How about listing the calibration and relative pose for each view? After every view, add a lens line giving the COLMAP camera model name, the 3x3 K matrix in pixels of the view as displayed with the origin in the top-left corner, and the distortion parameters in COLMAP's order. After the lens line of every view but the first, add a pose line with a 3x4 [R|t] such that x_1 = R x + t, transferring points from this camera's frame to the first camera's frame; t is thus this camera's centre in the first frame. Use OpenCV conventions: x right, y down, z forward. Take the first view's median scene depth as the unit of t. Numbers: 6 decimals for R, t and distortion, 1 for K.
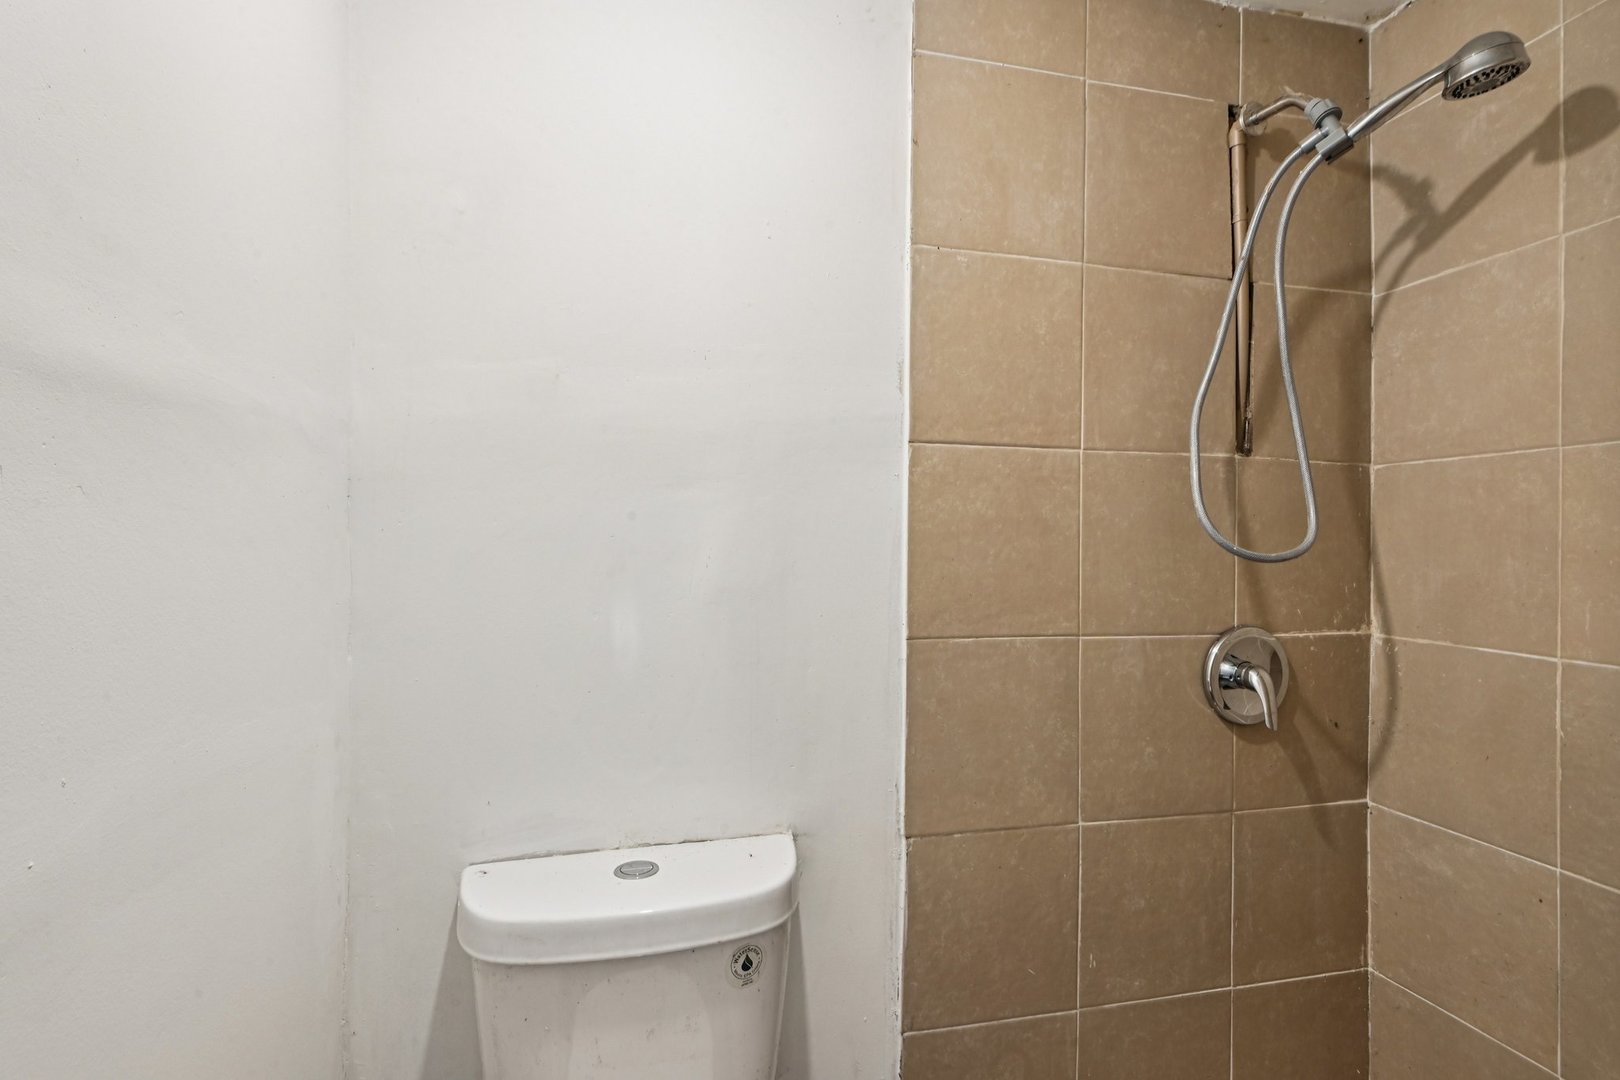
lens RADIAL K [[784.2, 0, 810.0], [0, 784.2, 540.0], [0, 0, 1]] dist [-0.004622, -0.000344]
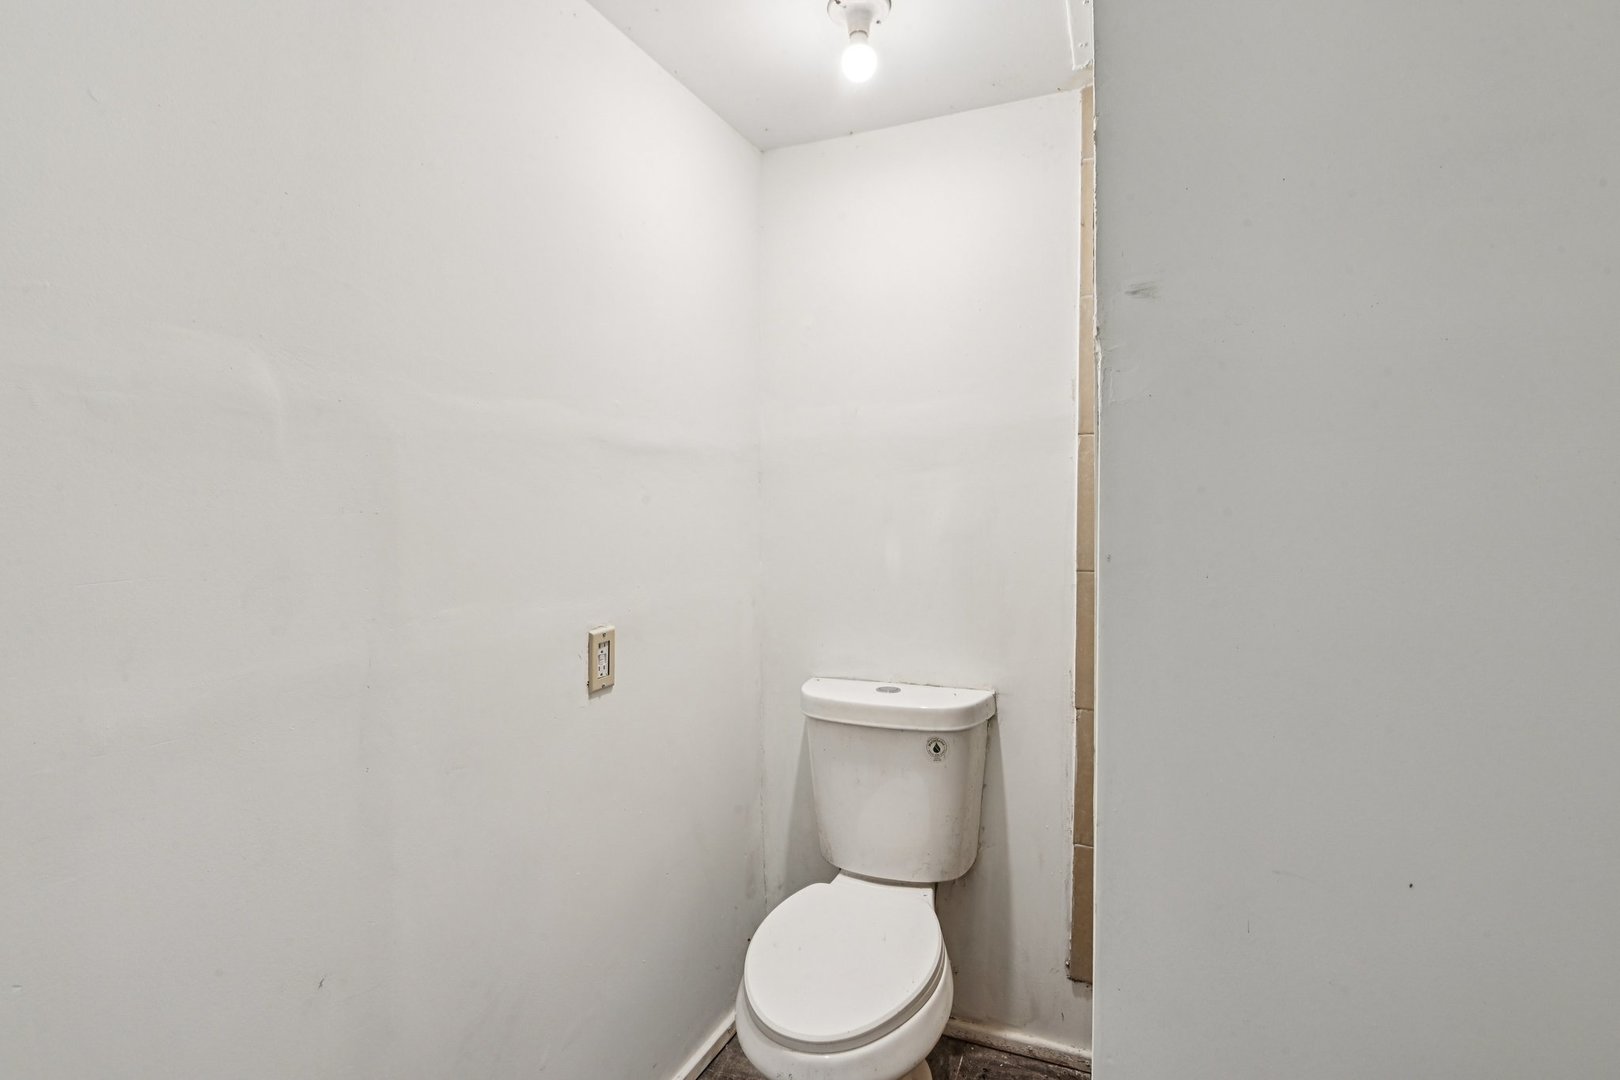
lens RADIAL K [[758.1, 0, 809.4], [0, 758.1, 492.8], [0, 0, 1]] dist [-0.001961, -0.015030]
pose [[0.813437, -0.011595, -0.581537, 0.537986], [0.004396, 0.999895, -0.013787, -0.000246], [0.581636, 0.008658, 0.813403, -0.422908]]
